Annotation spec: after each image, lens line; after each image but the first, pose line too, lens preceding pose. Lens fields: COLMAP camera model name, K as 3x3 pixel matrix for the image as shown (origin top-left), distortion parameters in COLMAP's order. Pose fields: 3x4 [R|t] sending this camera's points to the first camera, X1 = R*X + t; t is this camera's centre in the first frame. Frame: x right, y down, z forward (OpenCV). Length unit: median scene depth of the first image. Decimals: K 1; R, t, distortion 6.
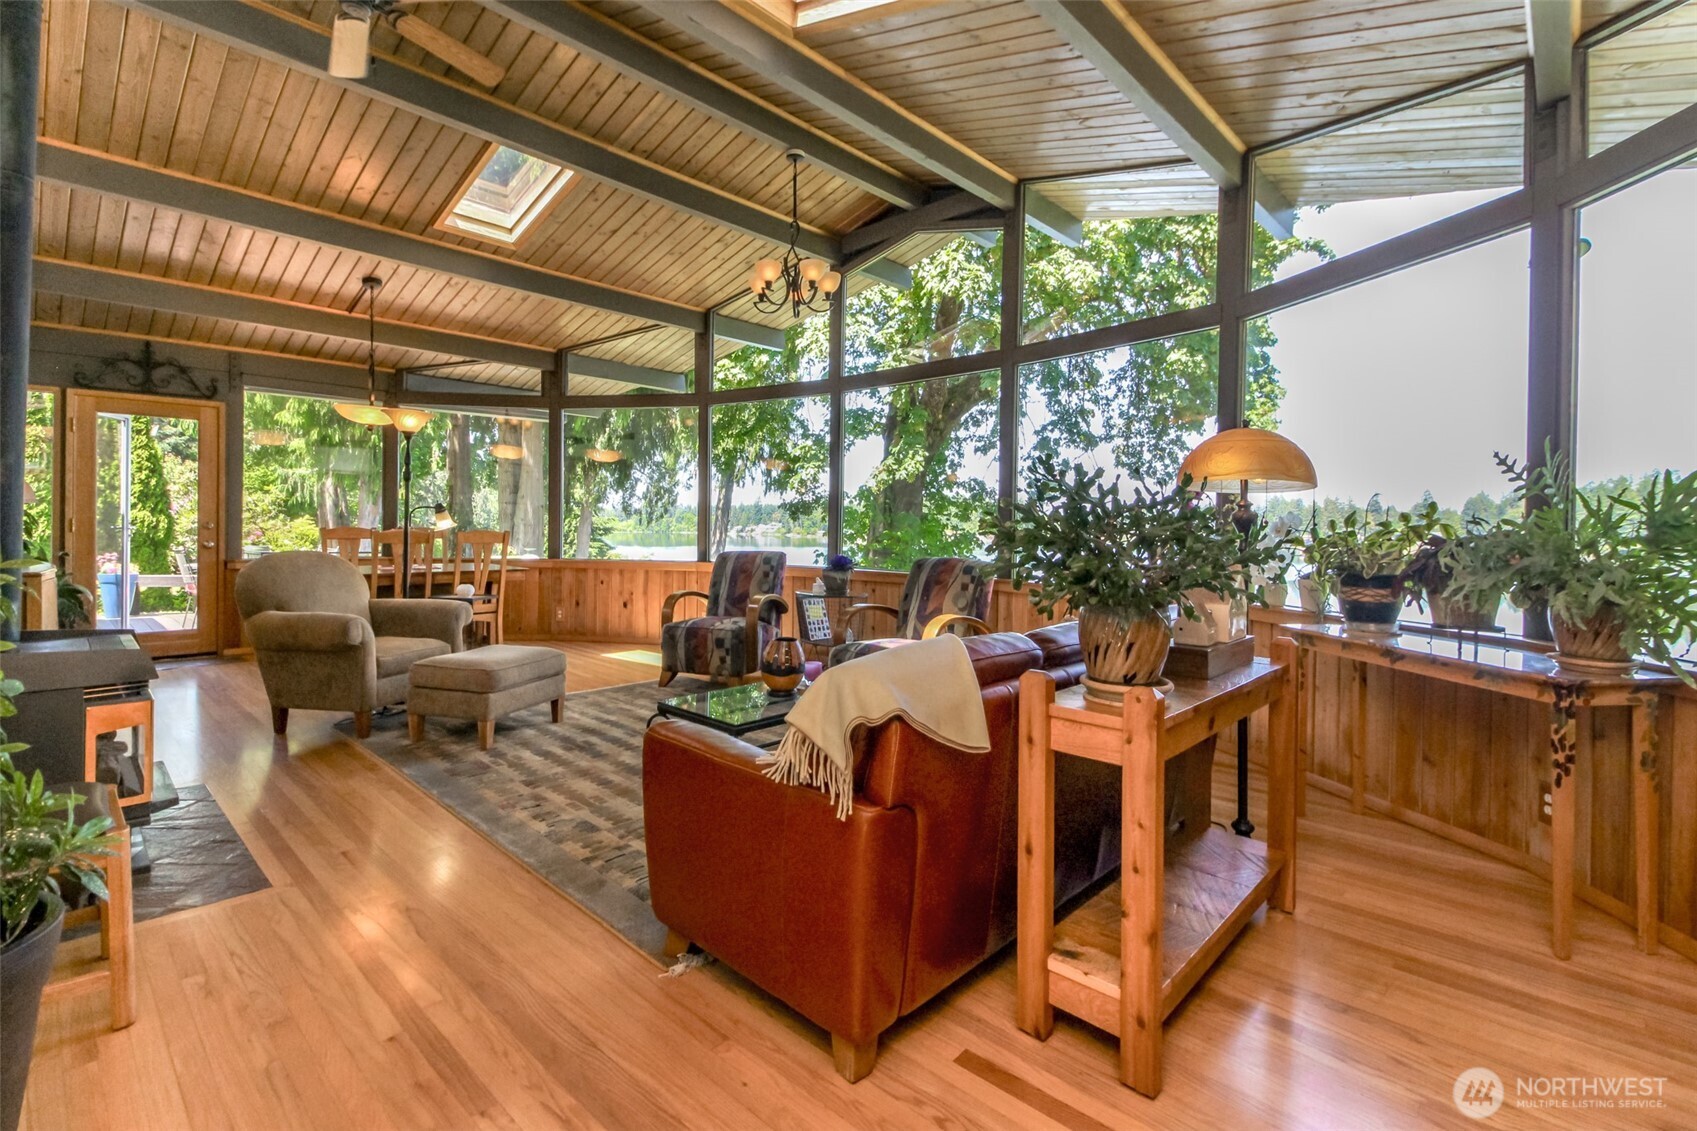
lens RADIAL K [[781.0, 0, 855.6], [0, 781.0, 530.1], [0, 0, 1]] dist [-0.001756, -0.000765]
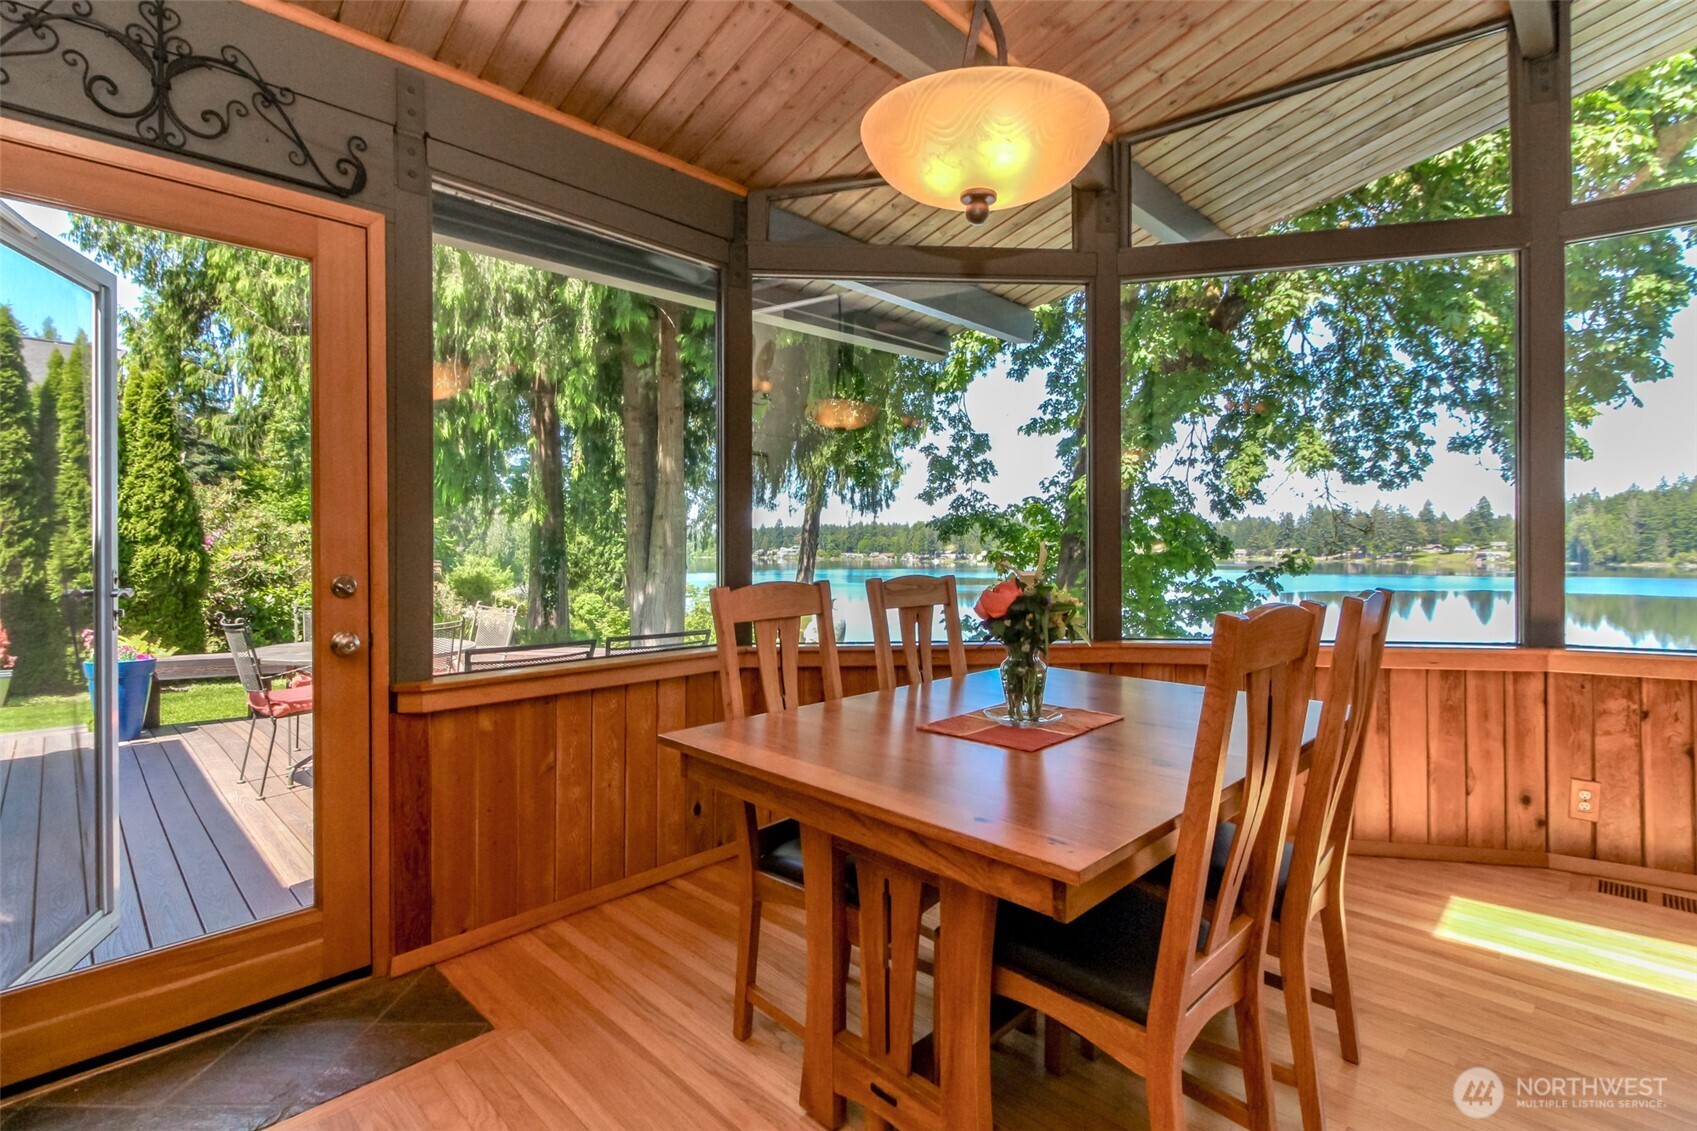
lens RADIAL K [[795.3, 0, 848.9], [0, 795.3, 541.2], [0, 0, 1]] dist [0.001754, -0.000188]
pose [[0.999160, -0.020661, -0.035381, -0.258072], [0.020226, 0.999716, -0.012627, -0.006978], [0.035632, 0.011901, 0.999294, 0.286520]]
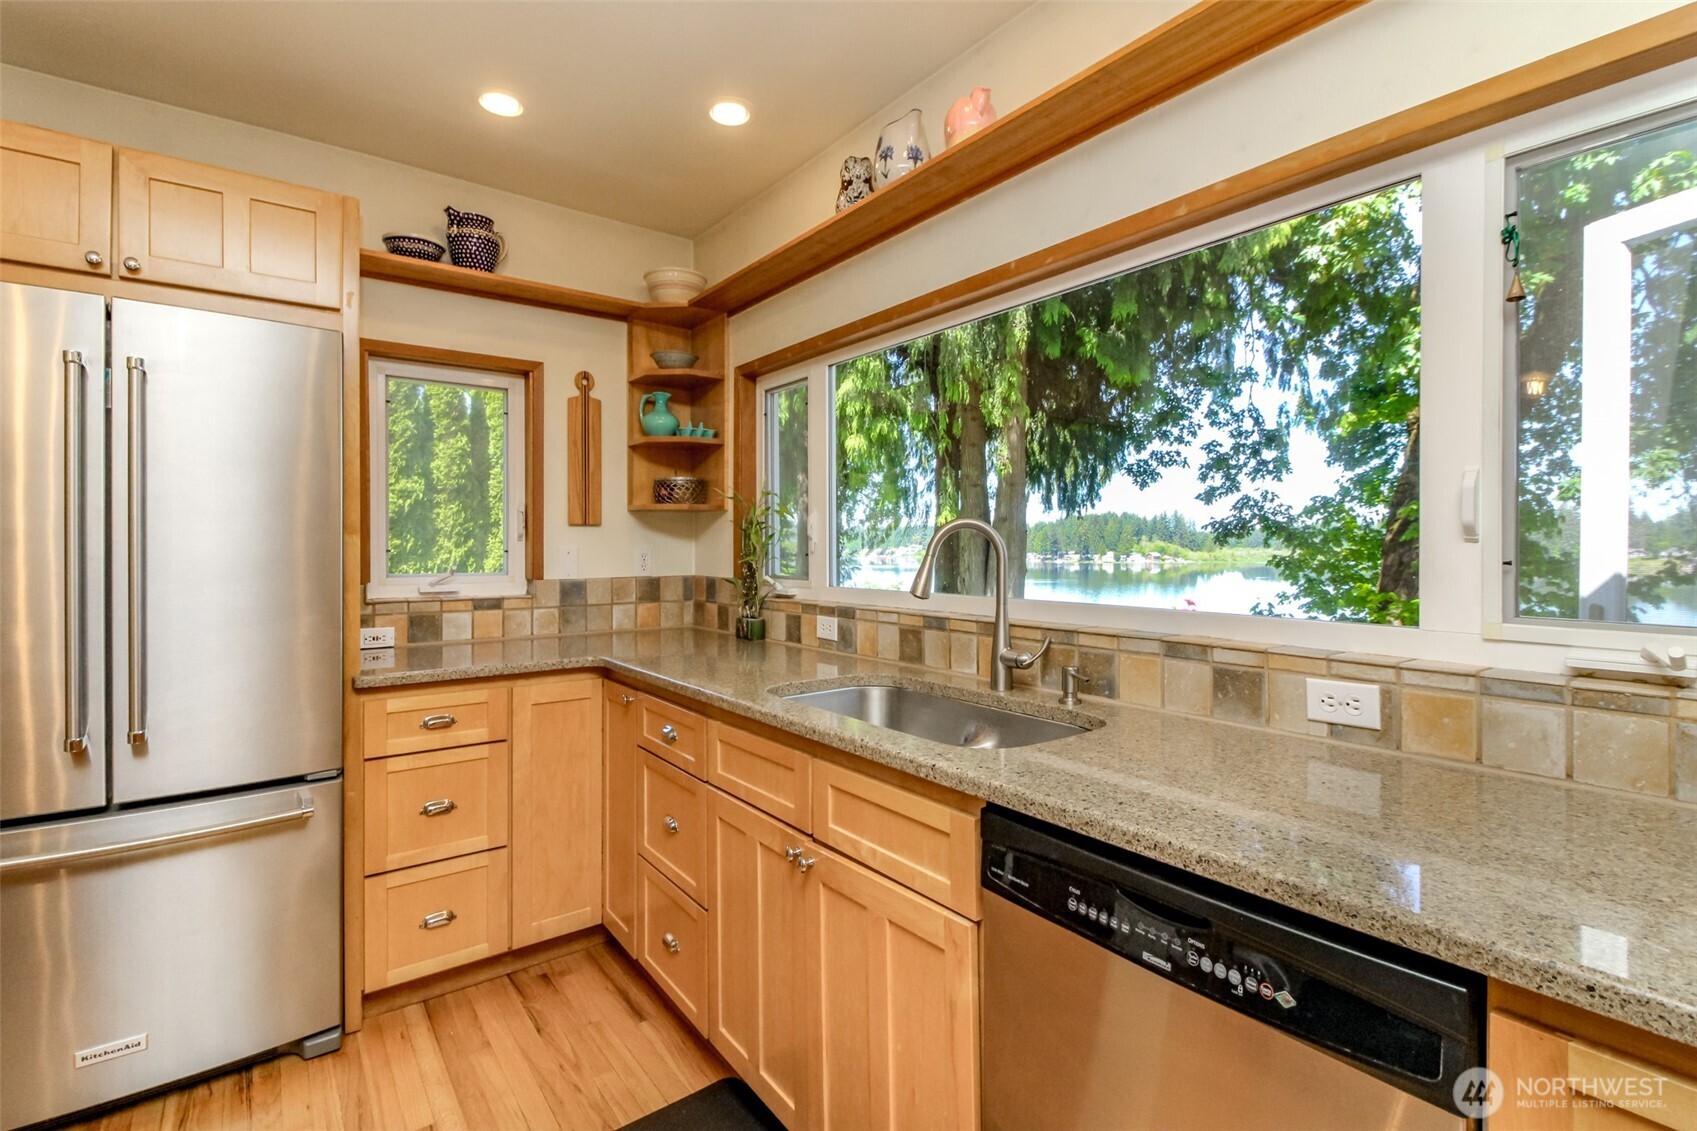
lens RADIAL K [[784.1, 0, 847.7], [0, 784.1, 548.4], [0, 0, 1]] dist [0.000392, -0.000097]
pose [[0.982012, -0.013731, -0.188319, -0.504393], [0.012936, 0.999901, -0.005450, -0.015345], [0.188375, 0.002916, 0.982093, 0.304179]]
